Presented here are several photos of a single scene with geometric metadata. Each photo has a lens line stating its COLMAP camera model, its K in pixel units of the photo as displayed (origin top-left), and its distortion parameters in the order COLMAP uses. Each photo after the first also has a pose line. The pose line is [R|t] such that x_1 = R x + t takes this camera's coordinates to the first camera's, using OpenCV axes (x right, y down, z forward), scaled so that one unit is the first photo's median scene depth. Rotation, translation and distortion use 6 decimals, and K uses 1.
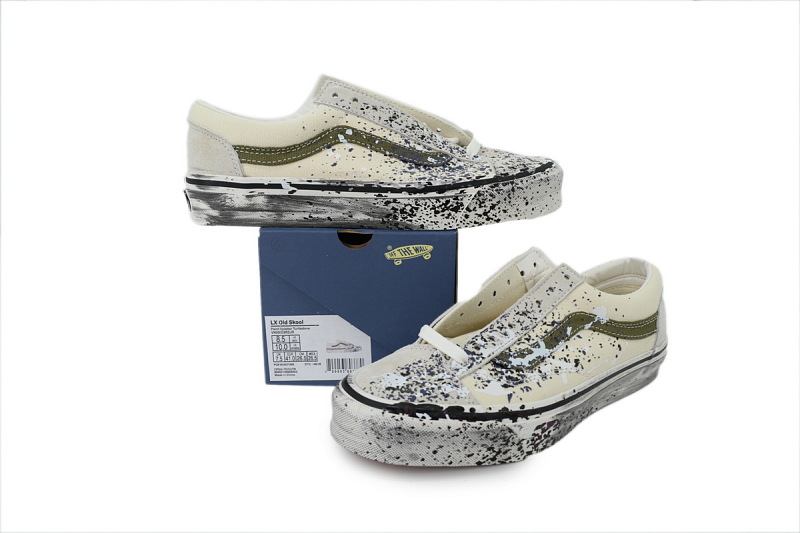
lens RADIAL K [[667.3, 0, 400.6], [0, 667.3, 266.0], [0, 0, 1]] dist [0.036856, -0.000979]
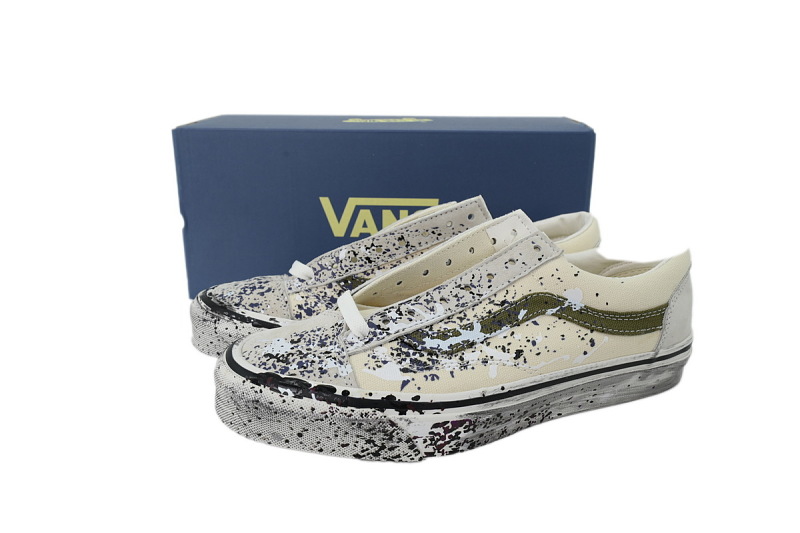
lens RADIAL K [[667.3, 0, 398.5], [0, 667.3, 267.3], [0, 0, 1]] dist [0.036856, -0.000979]
pose [[0.955447, 0.091703, -0.280557, 0.357566], [-0.076248, 0.994933, 0.065538, -0.000818], [0.285145, -0.041226, 0.957597, 0.205435]]
